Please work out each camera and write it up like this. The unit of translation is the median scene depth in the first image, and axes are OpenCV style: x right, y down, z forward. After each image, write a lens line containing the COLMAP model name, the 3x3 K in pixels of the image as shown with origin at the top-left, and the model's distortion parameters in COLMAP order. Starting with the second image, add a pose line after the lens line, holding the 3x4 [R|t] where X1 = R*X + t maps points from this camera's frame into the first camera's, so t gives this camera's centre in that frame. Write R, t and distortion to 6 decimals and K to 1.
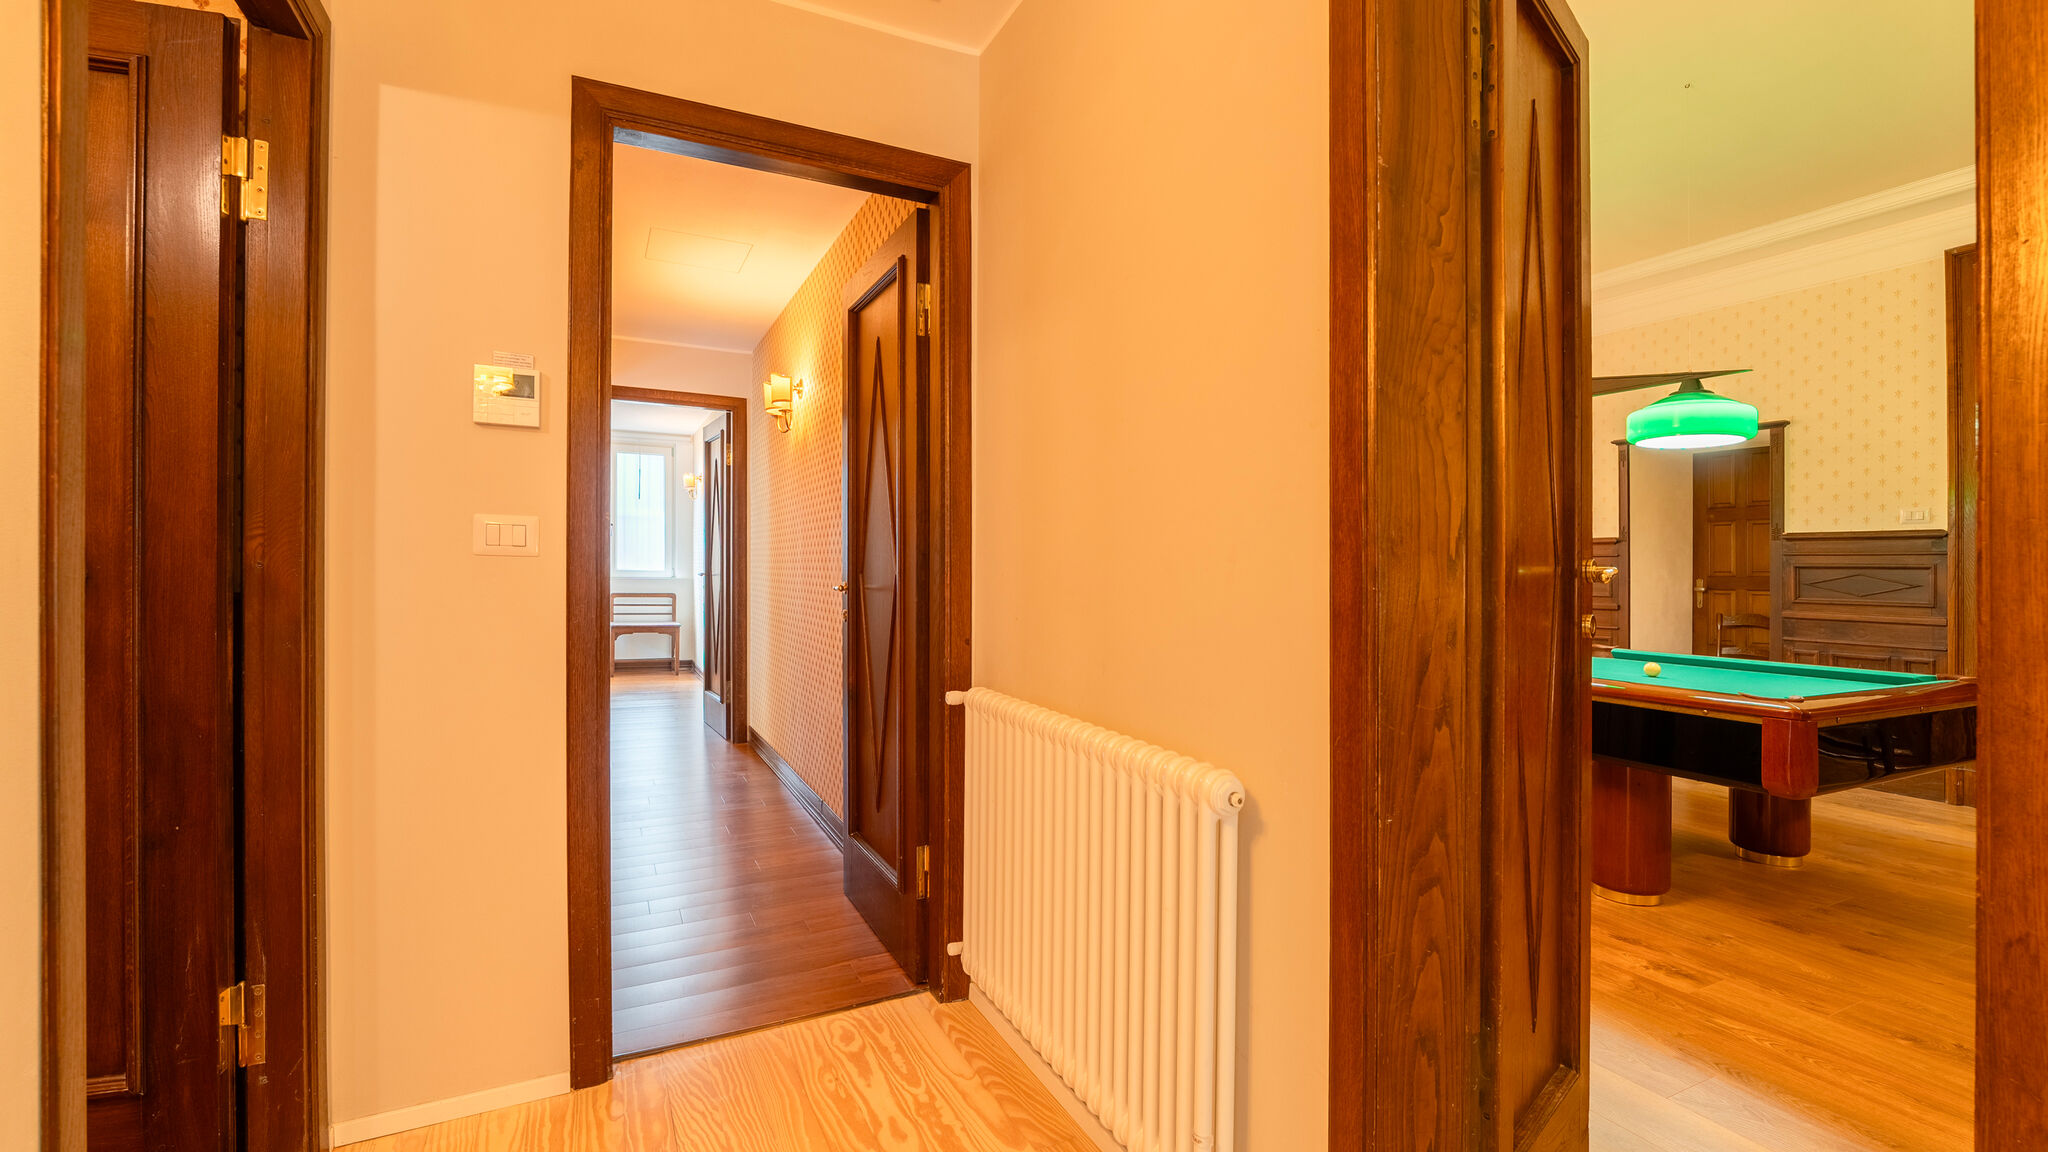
lens RADIAL K [[881.0, 0, 1019.6], [0, 881.0, 568.0], [0, 0, 1]] dist [-0.015536, 0.001177]
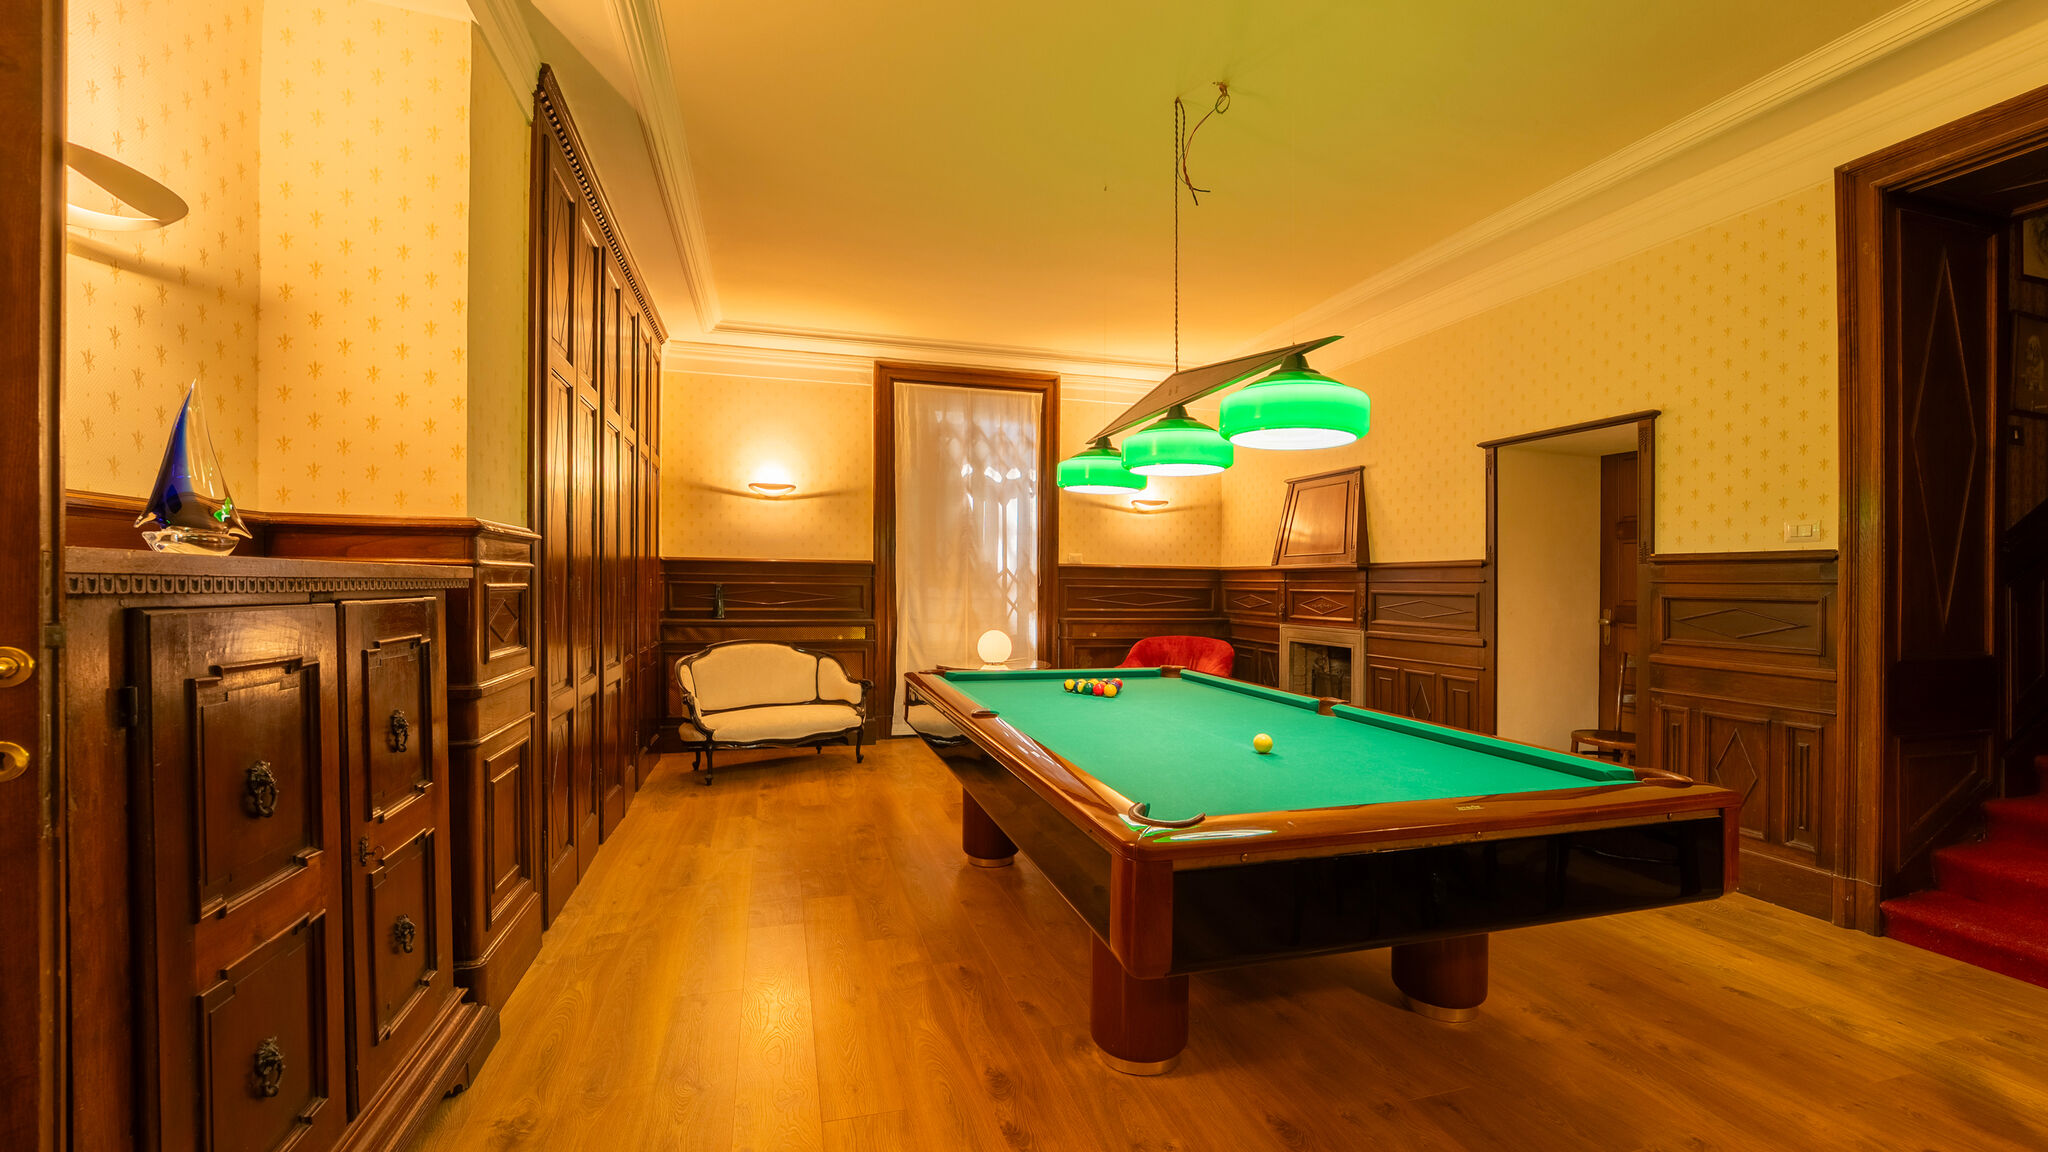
lens RADIAL K [[833.4, 0, 1028.0], [0, 833.4, 584.9], [0, 0, 1]] dist [-0.003809, -0.000516]
pose [[0.988420, -0.001036, -0.151740, 0.491800], [0.001288, 0.999998, 0.001563, -0.016678], [0.151738, -0.001741, 0.988419, 0.199782]]
